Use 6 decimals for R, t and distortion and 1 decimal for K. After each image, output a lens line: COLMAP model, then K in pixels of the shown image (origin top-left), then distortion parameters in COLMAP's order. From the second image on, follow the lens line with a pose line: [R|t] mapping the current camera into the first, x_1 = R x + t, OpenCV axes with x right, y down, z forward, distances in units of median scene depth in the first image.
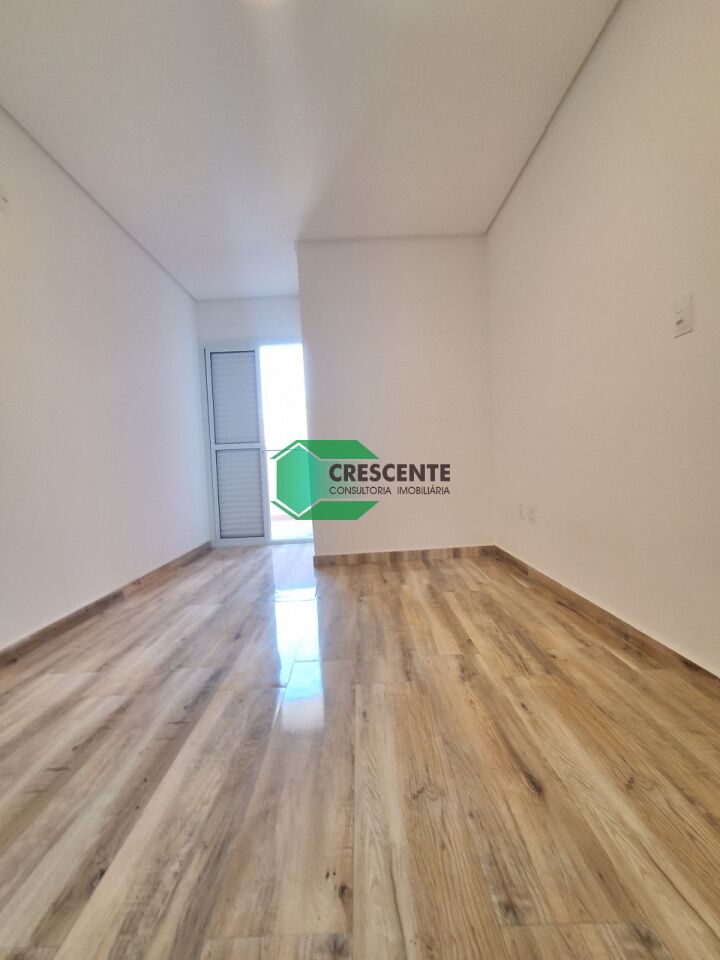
lens RADIAL K [[436.7, 0, 354.4], [0, 436.7, 484.7], [0, 0, 1]] dist [-0.002976, -0.000223]
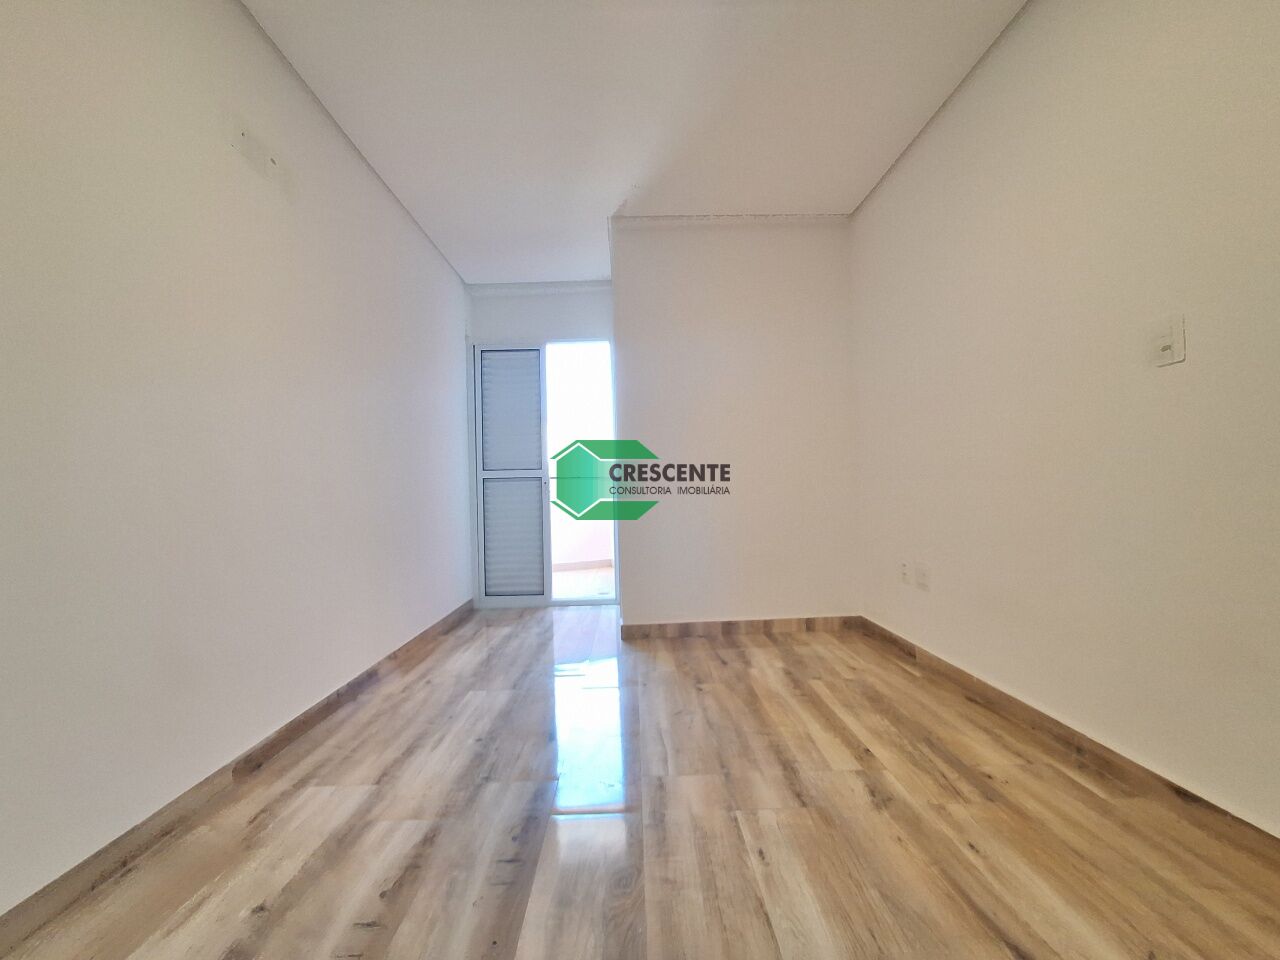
lens RADIAL K [[582.2, 0, 616.0], [0, 582.2, 487.7], [0, 0, 1]] dist [-0.002976, -0.000223]
pose [[0.999654, 0.024917, 0.008457, -0.191237], [-0.024446, 0.998357, -0.051817, -0.032515], [-0.009734, 0.051592, 0.998621, -0.018993]]
